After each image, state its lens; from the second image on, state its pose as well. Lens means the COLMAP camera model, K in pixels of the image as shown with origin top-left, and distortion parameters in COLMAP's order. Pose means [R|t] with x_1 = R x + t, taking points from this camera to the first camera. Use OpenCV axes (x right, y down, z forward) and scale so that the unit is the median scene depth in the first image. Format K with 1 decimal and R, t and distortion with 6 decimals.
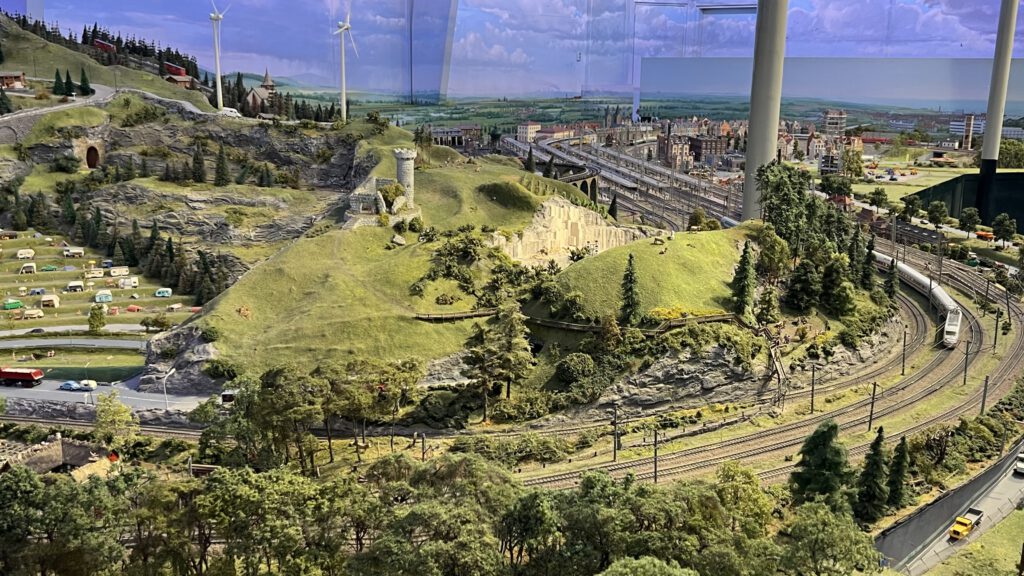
lens RADIAL K [[966.8, 0, 511.7], [0, 966.8, 295.4], [0, 0, 1]] dist [0.021934, 0.000000]
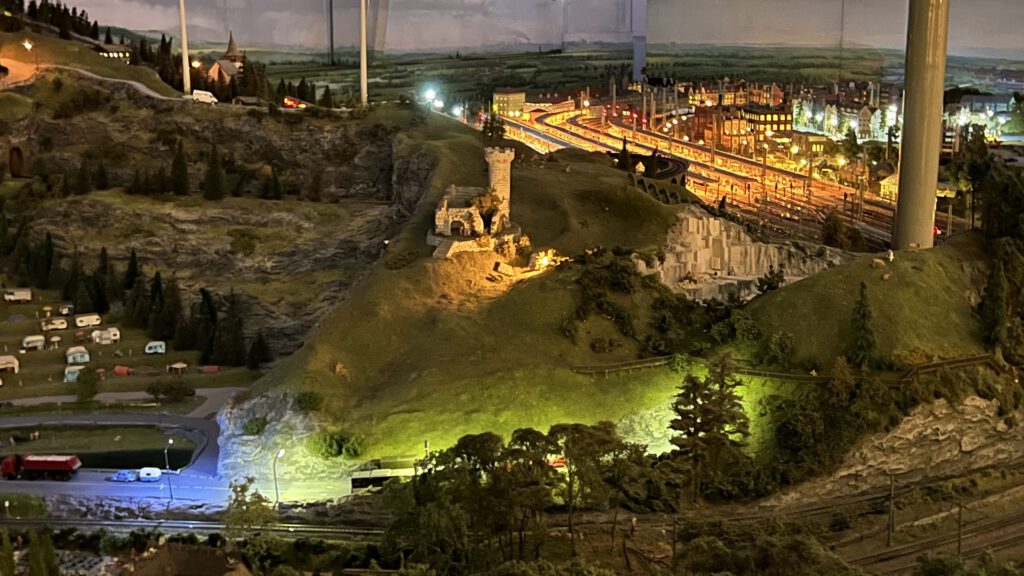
lens RADIAL K [[1405.7, 0, 518.3], [0, 1405.7, 288.3], [0, 0, 1]] dist [0.092682, 0.000000]
pose [[0.997606, -0.026213, 0.063986, -0.151756], [0.028217, 0.999132, -0.030630, -0.007109], [-0.063127, 0.032362, 0.997481, -0.083637]]
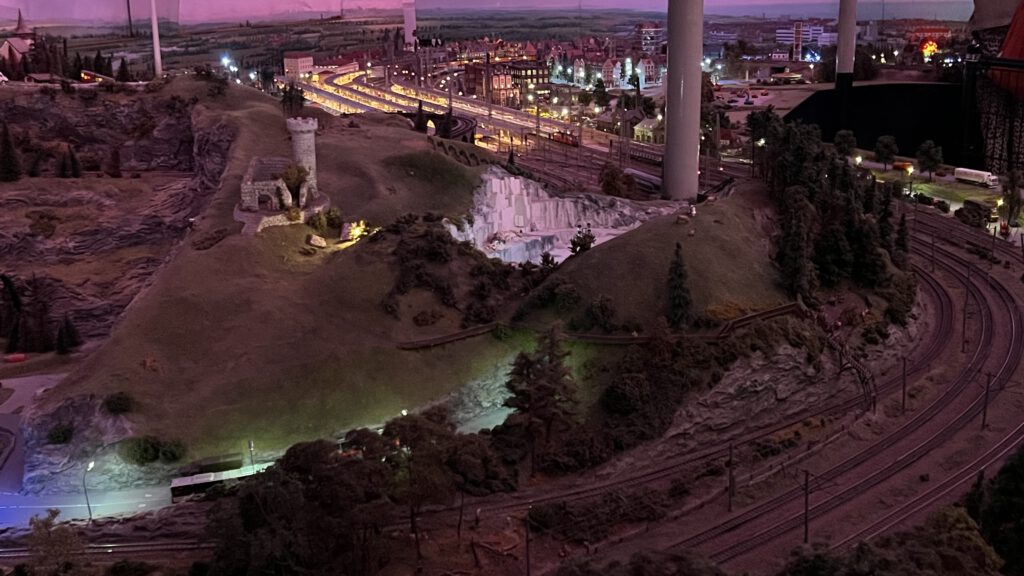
lens RADIAL K [[1182.1, 0, 521.8], [0, 1182.1, 283.7], [0, 0, 1]] dist [0.023129, 0.000000]
pose [[0.968422, -0.094981, 0.230514, -0.152342], [0.089186, 0.995384, 0.035455, -0.036558], [-0.232817, -0.013777, 0.972423, 0.054592]]
